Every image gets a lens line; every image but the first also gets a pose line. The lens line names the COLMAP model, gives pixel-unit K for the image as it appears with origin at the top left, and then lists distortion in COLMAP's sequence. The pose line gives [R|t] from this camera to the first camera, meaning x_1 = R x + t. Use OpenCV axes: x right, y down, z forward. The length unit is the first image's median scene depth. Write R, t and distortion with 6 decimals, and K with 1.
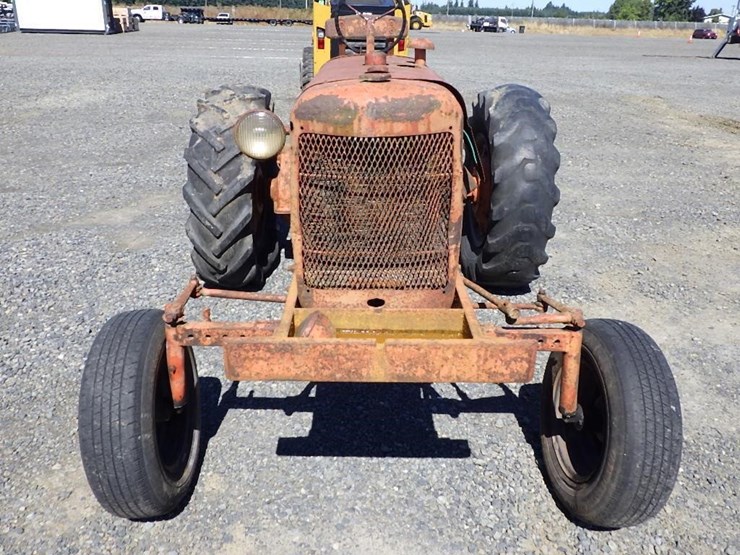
lens RADIAL K [[608.4, 0, 355.8], [0, 608.4, 276.5], [0, 0, 1]] dist [0.000438, -0.002012]
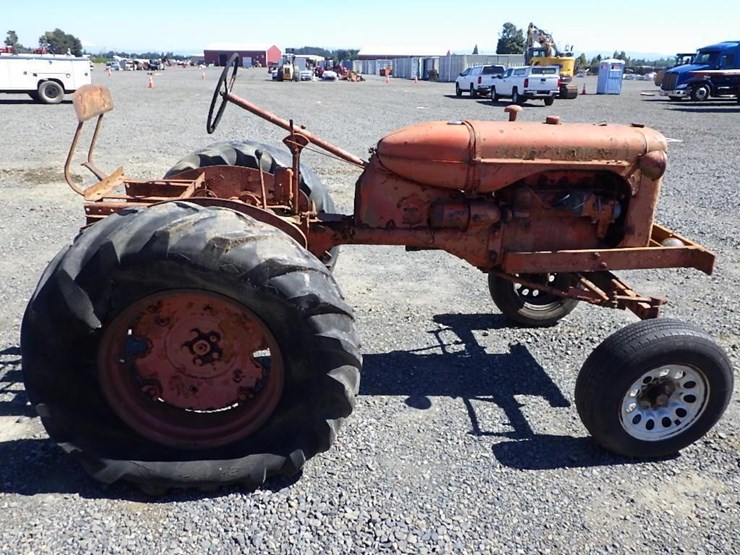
lens RADIAL K [[608.4, 0, 363.3], [0, 608.4, 278.5], [0, 0, 1]] dist [0.000438, -0.002012]
pose [[-0.071596, -0.356554, 0.931527, -0.753650], [0.373648, 0.856331, 0.356490, -0.366255], [-0.924803, 0.373587, 0.071916, 0.728191]]
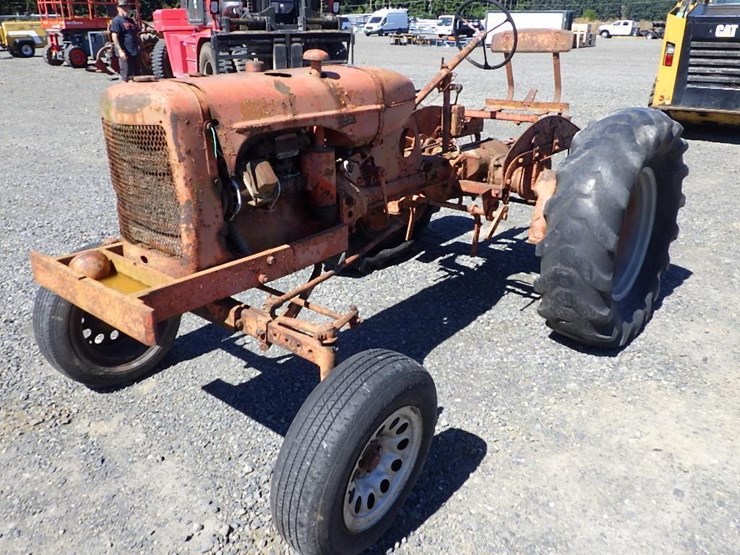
lens RADIAL K [[608.4, 0, 360.2], [0, 608.4, 277.2], [0, 0, 1]] dist [0.000438, -0.002012]
pose [[0.760446, 0.231246, -0.606834, 0.476830], [-0.244354, 0.967667, 0.062540, -0.045257], [0.601676, 0.100724, 0.792364, 0.119851]]
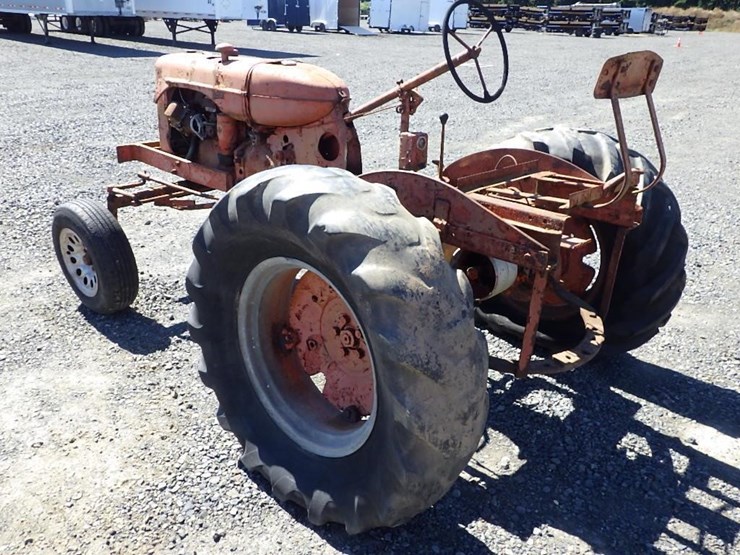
lens RADIAL K [[608.4, 0, 359.3], [0, 608.4, 274.2], [0, 0, 1]] dist [0.000438, -0.002012]
pose [[-0.695024, 0.241948, -0.677054, 0.551889], [-0.322171, 0.737049, 0.594108, -0.513284], [0.642766, 0.631047, -0.434318, 1.174367]]
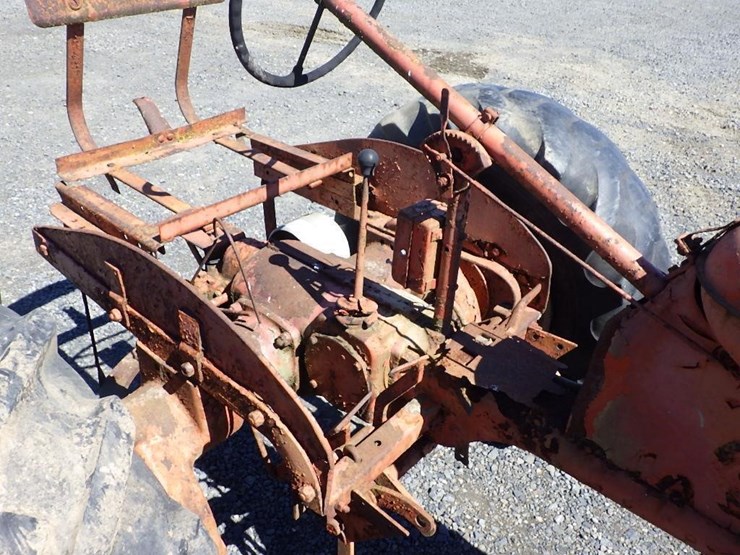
lens RADIAL K [[608.4, 0, 364.3], [0, 608.4, 273.1], [0, 0, 1]] dist [0.000438, -0.002012]
pose [[0.652401, -0.384441, 0.653130, -0.200180], [0.277320, 0.923120, 0.266350, -0.307149], [-0.705313, 0.007360, 0.708858, 0.642554]]
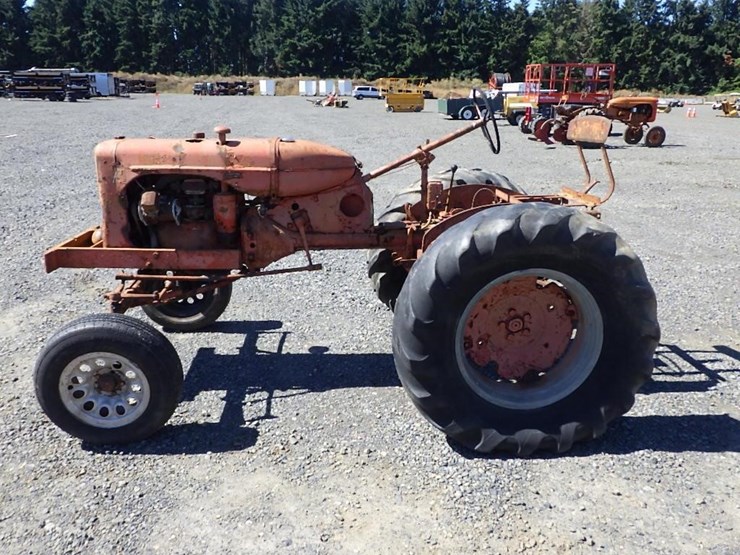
lens RADIAL K [[608.4, 0, 365.4], [0, 608.4, 277.7], [0, 0, 1]] dist [0.000438, -0.002012]
pose [[0.051618, 0.270403, -0.961362, 0.914742], [-0.405904, 0.885226, 0.227195, -0.287314], [0.912457, 0.378494, 0.155451, 0.644990]]
